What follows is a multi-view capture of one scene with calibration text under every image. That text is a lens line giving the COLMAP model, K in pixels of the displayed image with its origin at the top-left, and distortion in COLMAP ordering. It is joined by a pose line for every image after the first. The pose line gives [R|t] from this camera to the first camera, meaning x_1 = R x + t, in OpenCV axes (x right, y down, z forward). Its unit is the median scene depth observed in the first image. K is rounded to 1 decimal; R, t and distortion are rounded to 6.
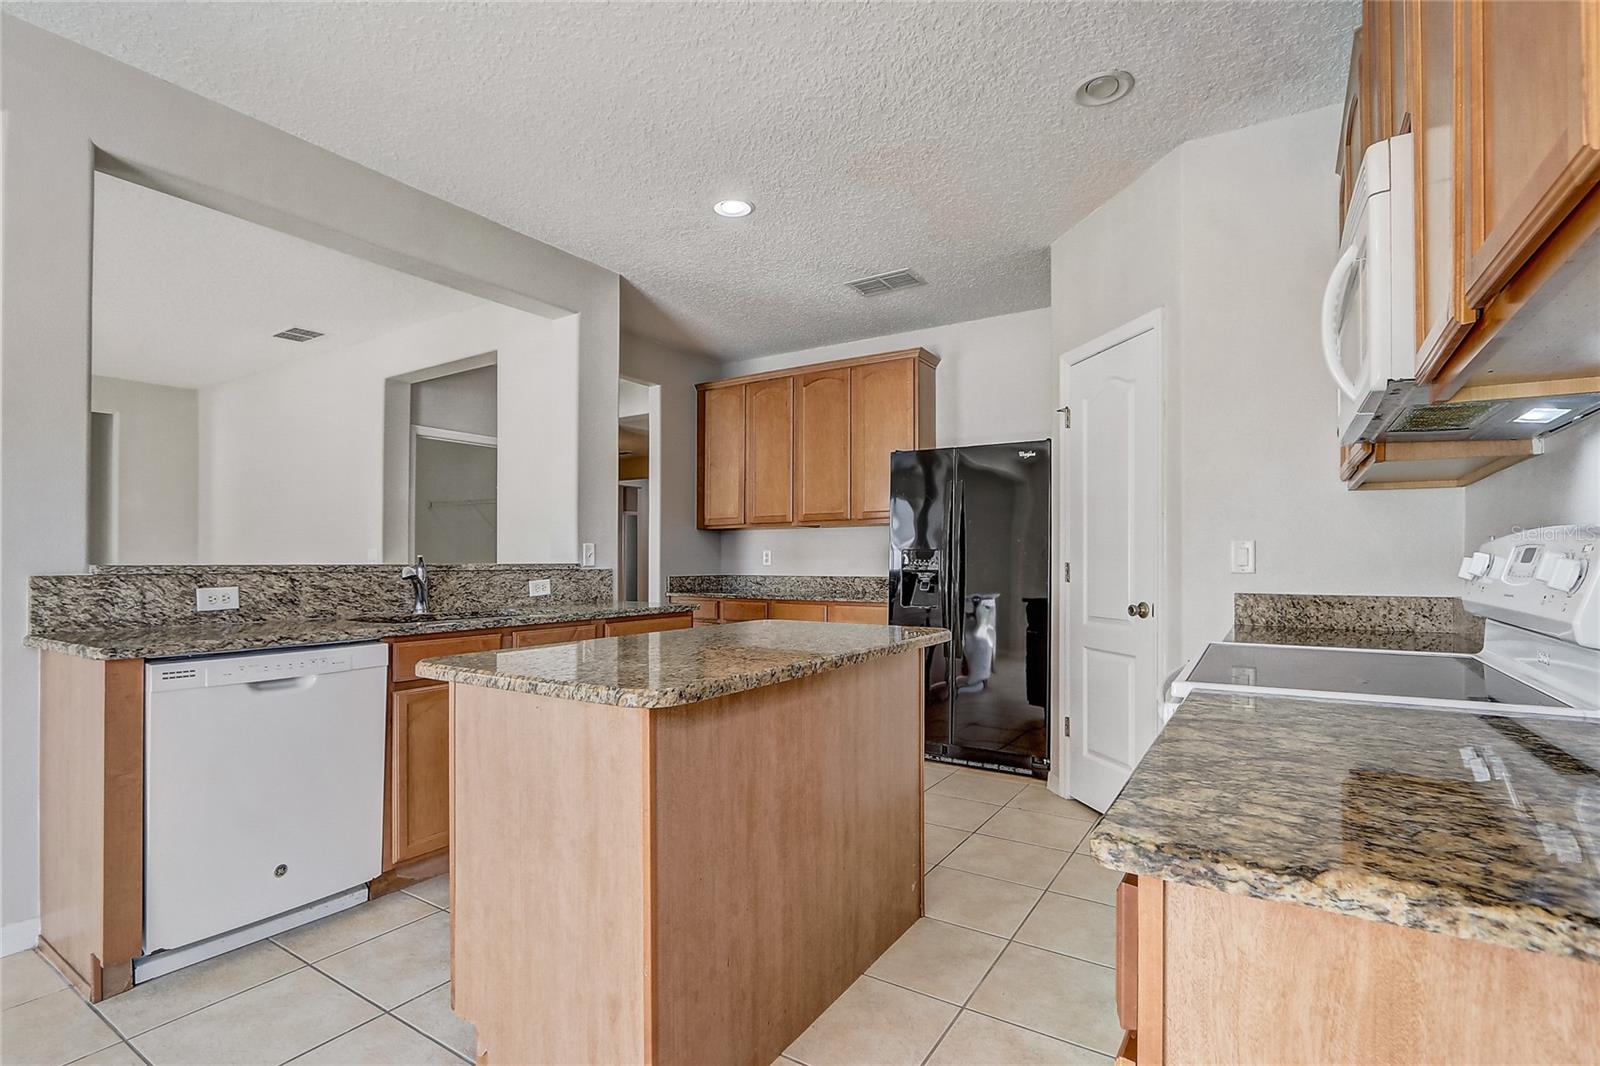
lens RADIAL K [[747.4, 0, 789.5], [0, 747.4, 545.9], [0, 0, 1]] dist [-0.018017, 0.000592]
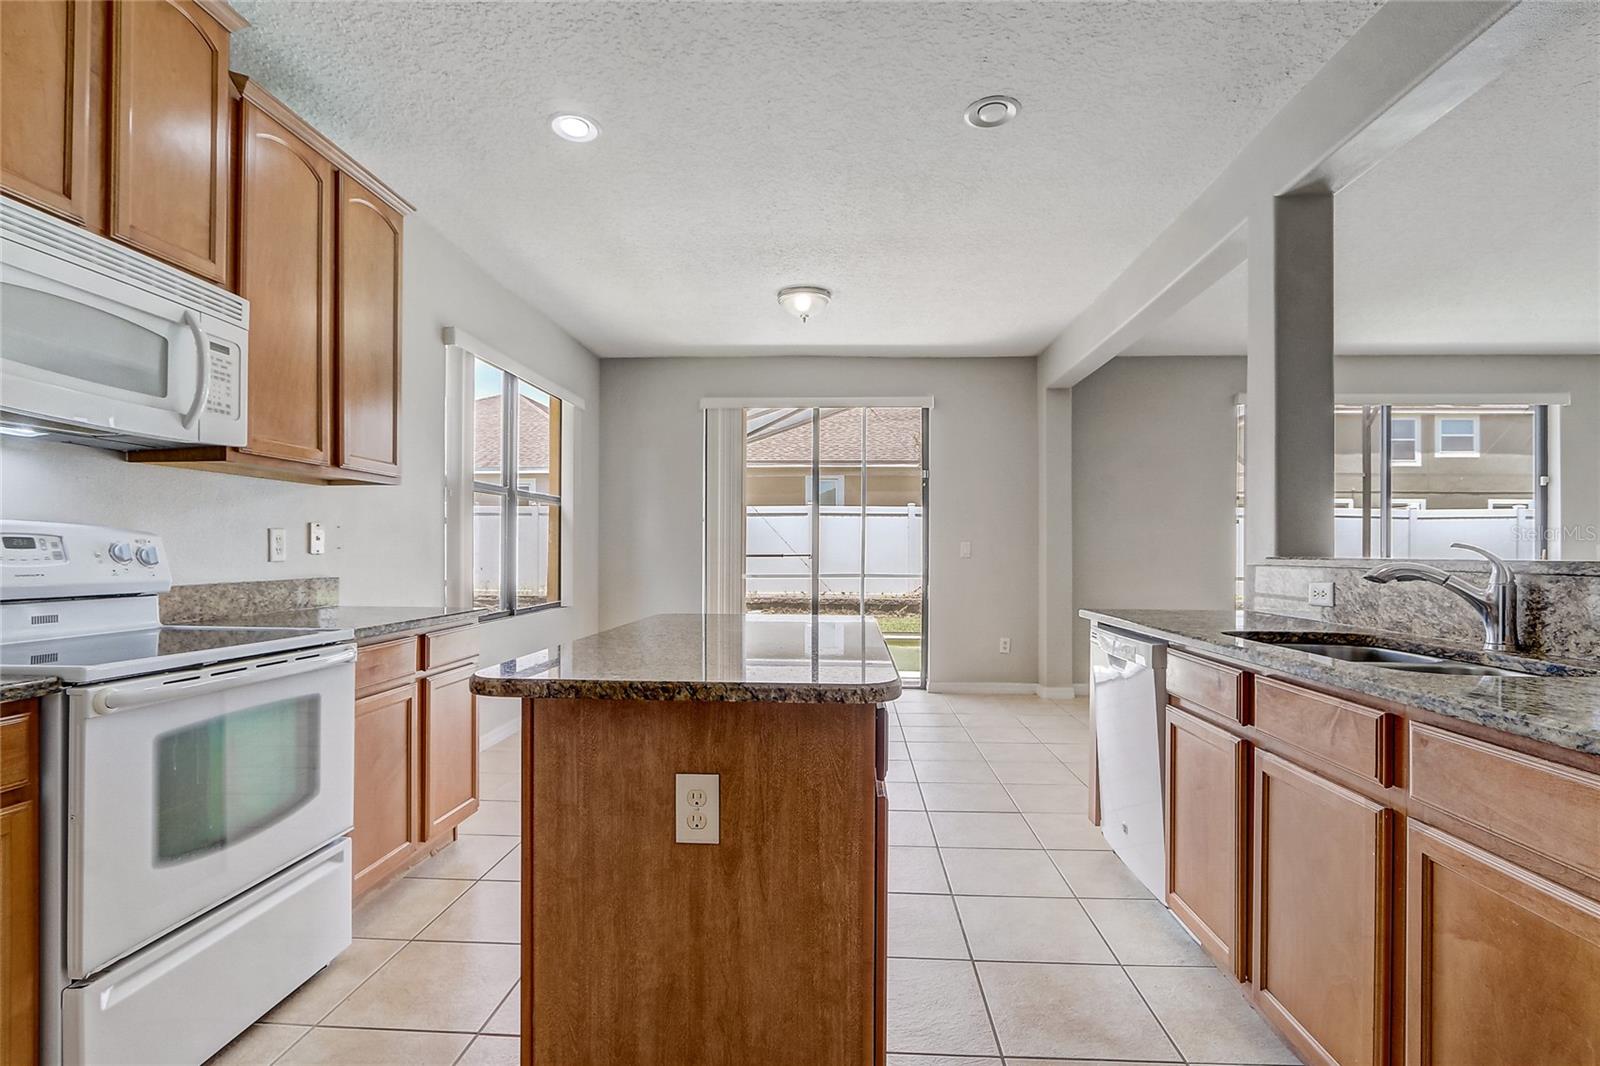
lens RADIAL K [[747.4, 0, 797.5], [0, 747.4, 542.8], [0, 0, 1]] dist [-0.018017, 0.000592]
pose [[-0.876286, -0.005996, -0.481755, 0.304282], [0.008448, 0.999578, -0.027807, 0.027483], [0.481718, -0.028437, -0.875865, 1.599815]]
